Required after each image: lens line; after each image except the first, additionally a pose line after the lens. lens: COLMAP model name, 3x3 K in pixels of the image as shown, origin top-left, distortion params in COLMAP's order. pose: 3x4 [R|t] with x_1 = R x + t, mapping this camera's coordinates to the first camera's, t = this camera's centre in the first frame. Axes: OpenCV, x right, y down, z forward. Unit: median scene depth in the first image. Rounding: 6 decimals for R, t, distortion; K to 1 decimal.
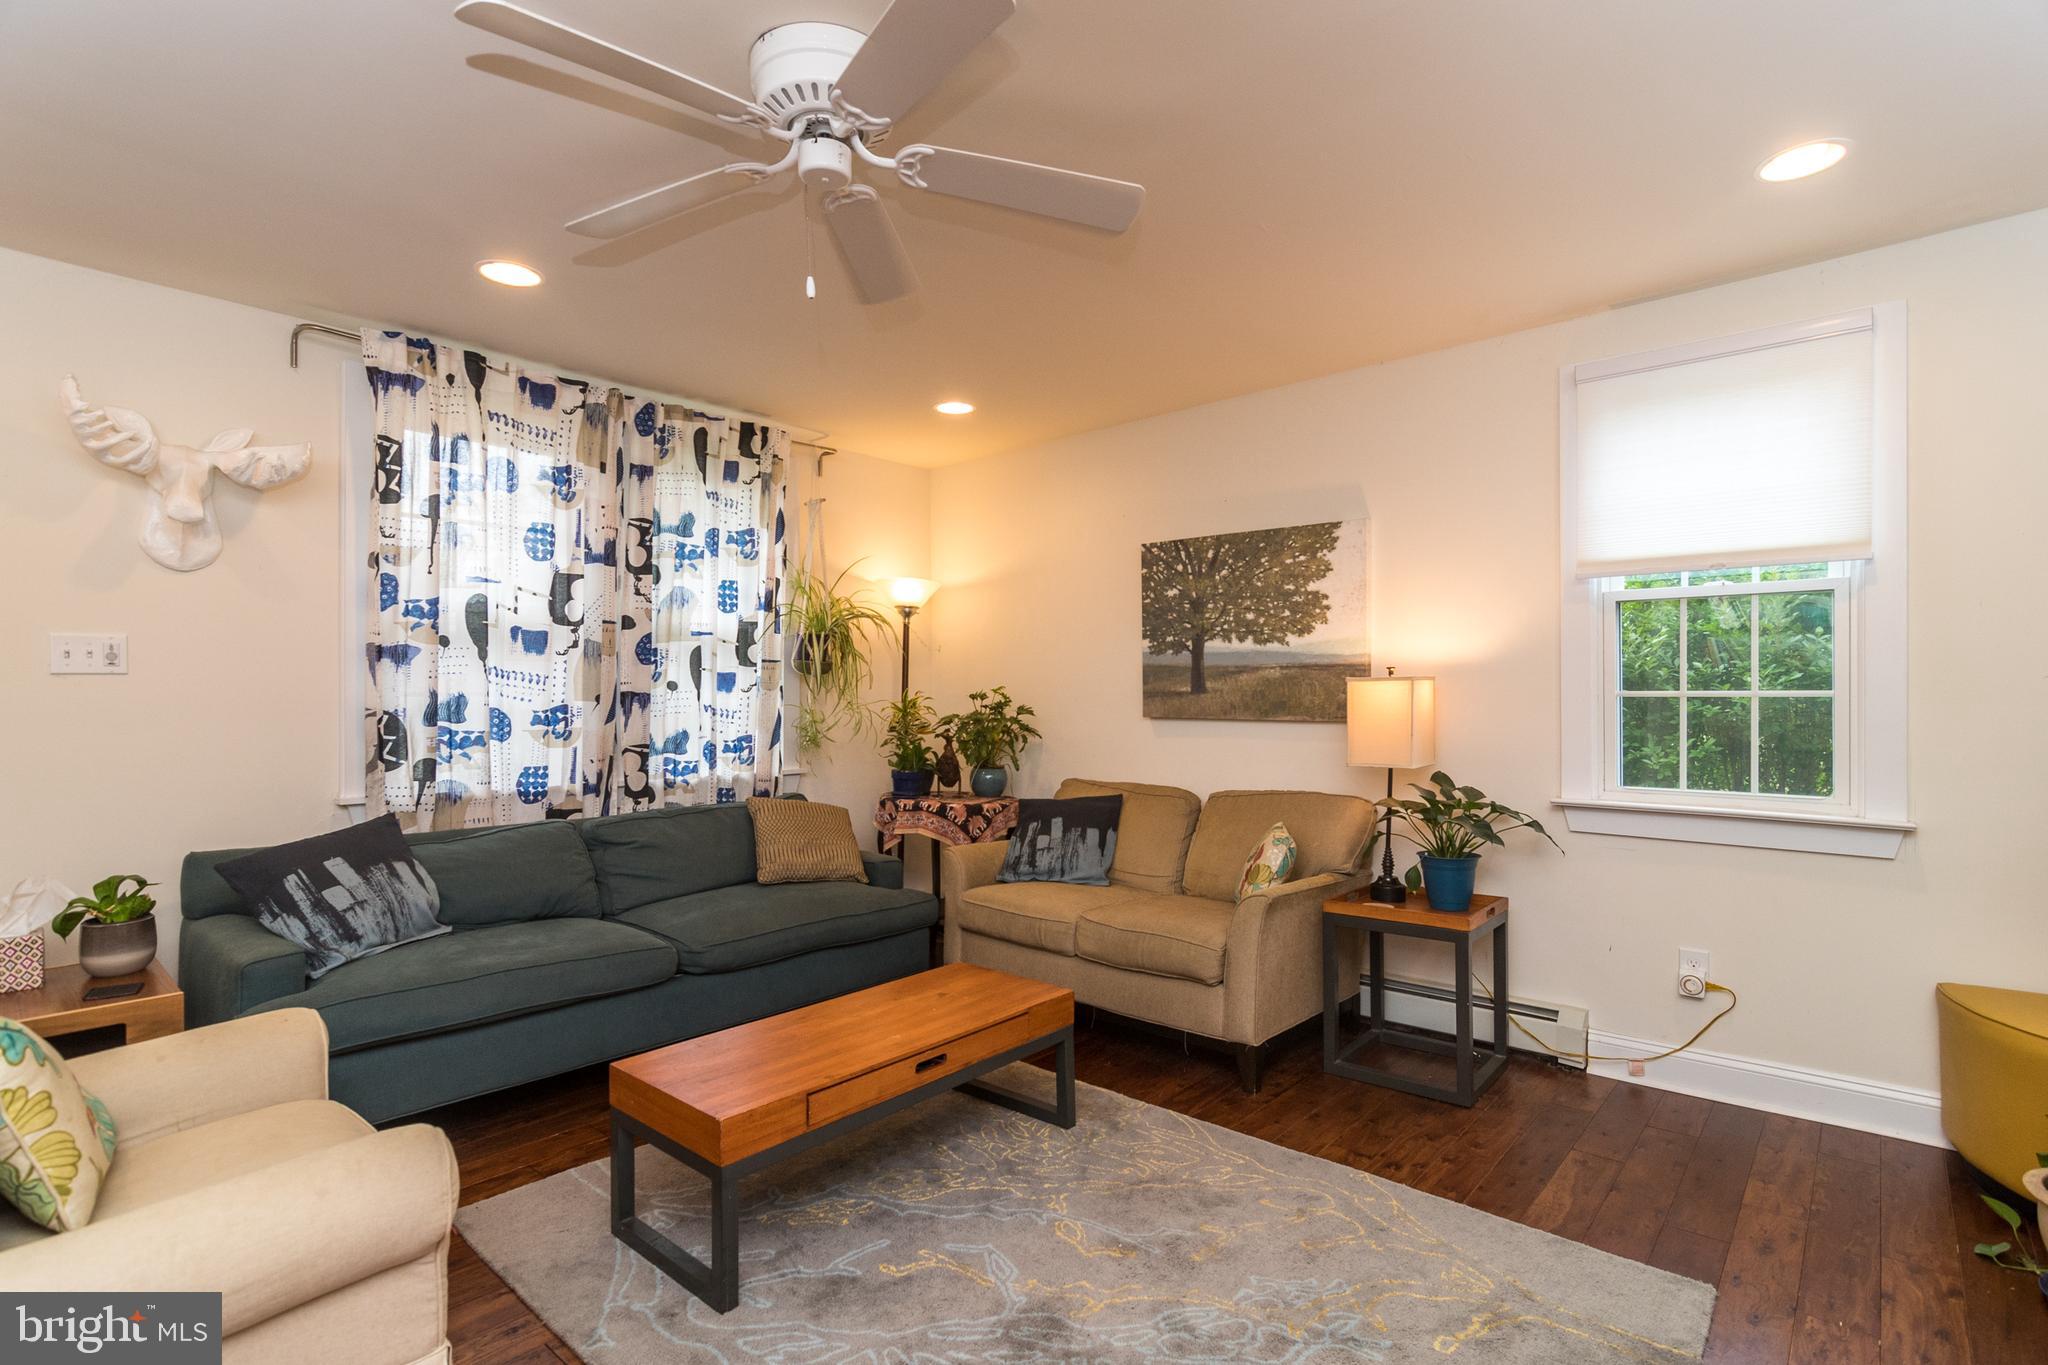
lens RADIAL K [[1008.9, 0, 1029.4], [0, 1008.9, 694.0], [0, 0, 1]] dist [0.000038, 0.000785]
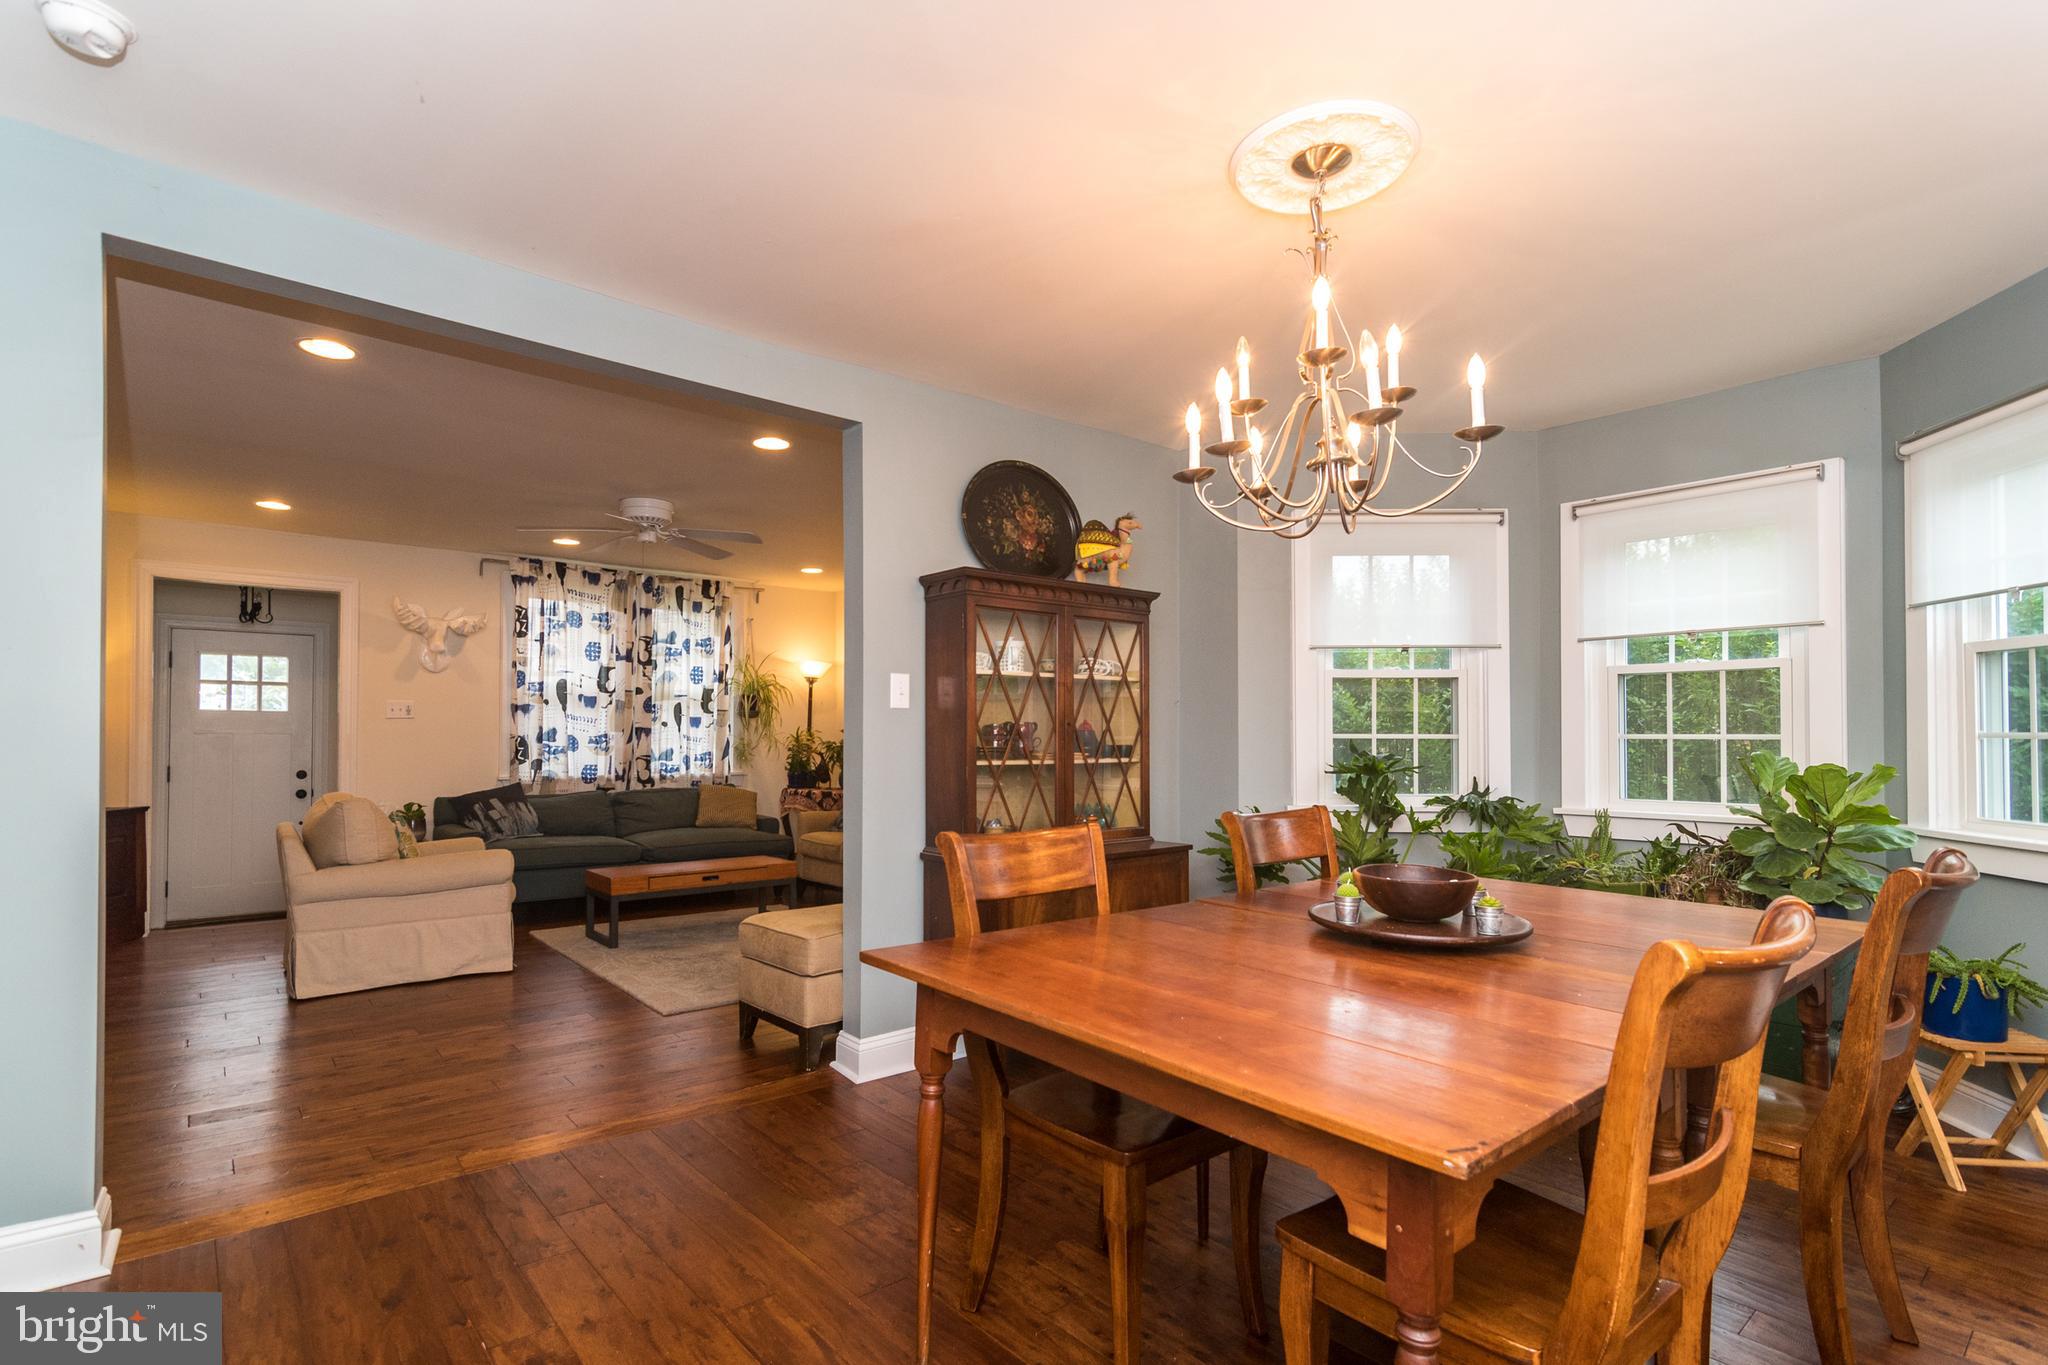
lens RADIAL K [[1053.1, 0, 1018.6], [0, 1053.1, 721.0], [0, 0, 1]] dist [-0.003893, -0.000370]
pose [[0.985044, -0.002369, -0.172286, 0.678078], [-0.000643, 0.999848, -0.017425, 0.021168], [0.172301, 0.017275, 0.984893, -0.869191]]
